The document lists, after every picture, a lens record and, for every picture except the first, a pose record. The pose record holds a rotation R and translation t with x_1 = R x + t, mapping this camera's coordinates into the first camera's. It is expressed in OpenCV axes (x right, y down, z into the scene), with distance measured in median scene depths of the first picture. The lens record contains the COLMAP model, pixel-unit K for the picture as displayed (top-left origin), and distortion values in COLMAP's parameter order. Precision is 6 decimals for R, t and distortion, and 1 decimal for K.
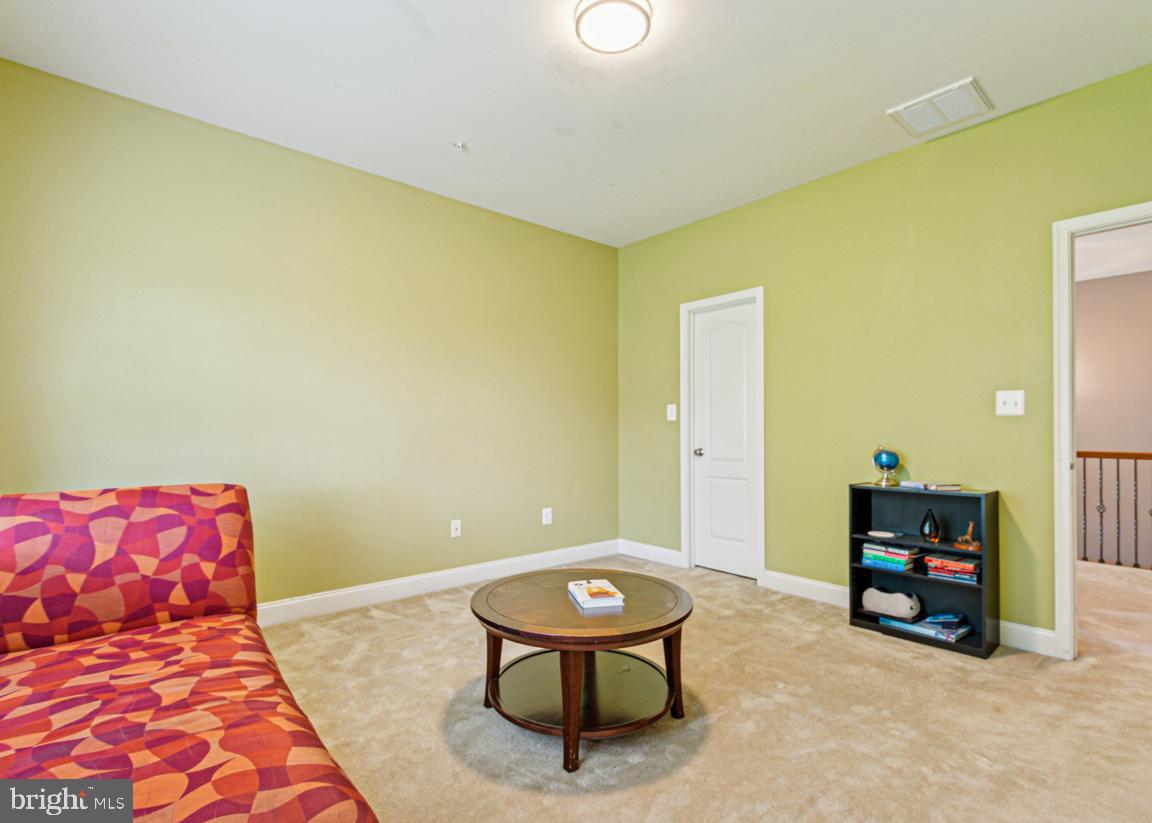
lens RADIAL K [[552.5, 0, 573.9], [0, 552.5, 419.3], [0, 0, 1]] dist [0.000022, -0.000251]
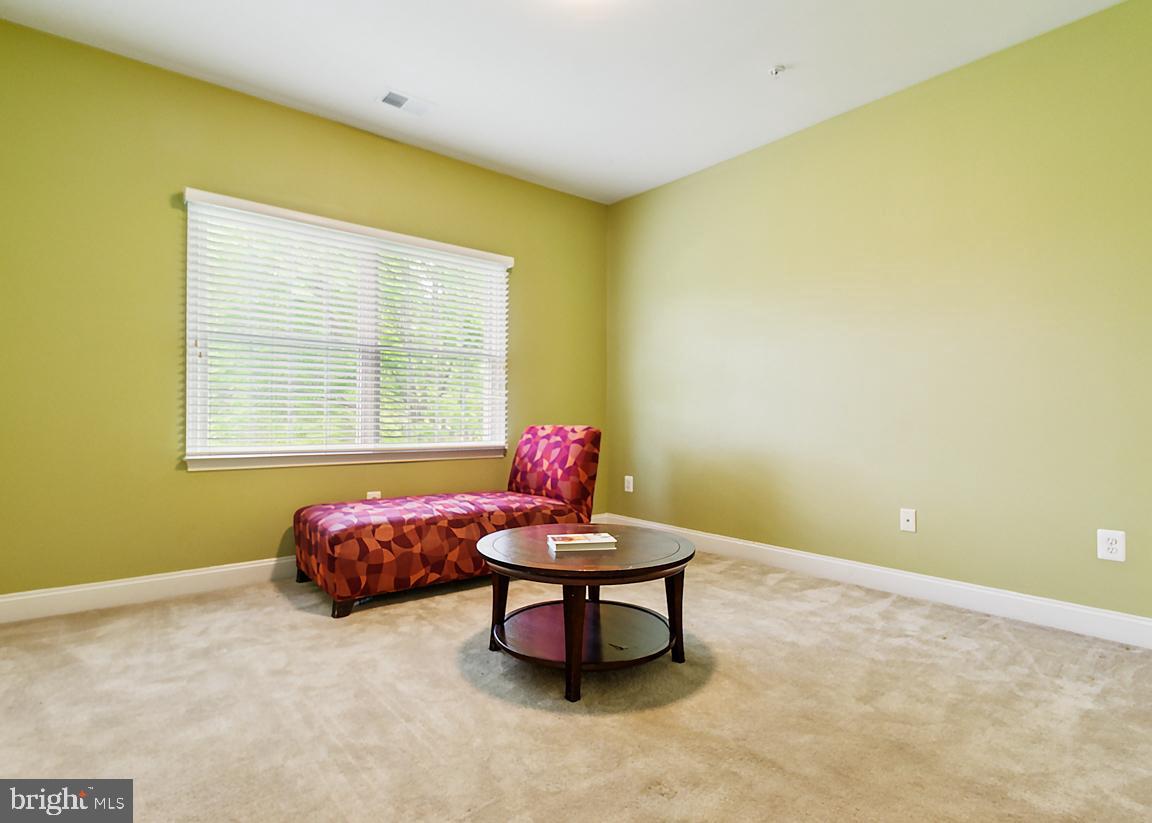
lens RADIAL K [[600.0, 0, 573.1], [0, 600.0, 414.5], [0, 0, 1]] dist [0.000761, -0.000214]
pose [[-0.035378, -0.008438, -0.999338, 1.252164], [0.014627, 0.999853, -0.008960, 0.105700], [0.999267, -0.014935, -0.035249, 1.132067]]
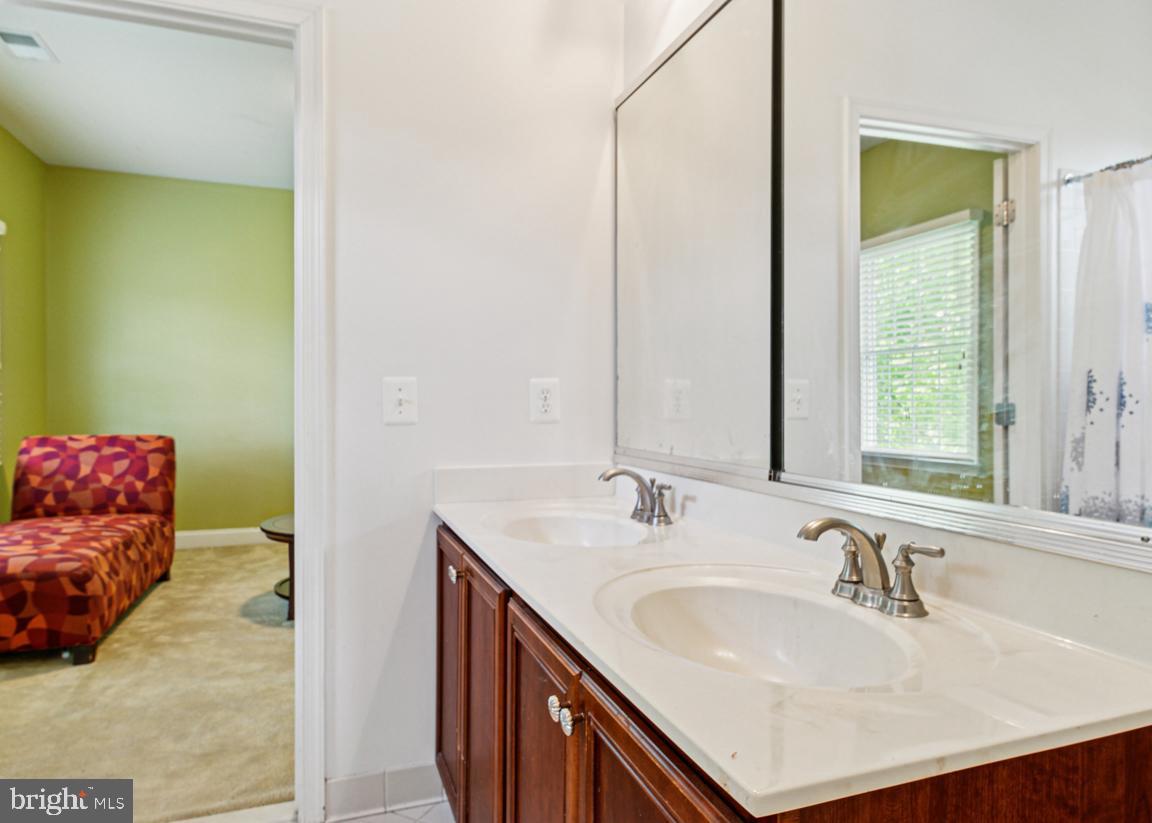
lens RADIAL K [[720.2, 0, 577.0], [0, 720.2, 407.3], [0, 0, 1]] dist [0.004749, 0.000789]
pose [[0.929951, 0.002162, -0.367677, 1.363464], [0.006218, 0.999747, 0.021604, -0.000145], [0.367631, -0.022377, 0.929703, -0.523228]]
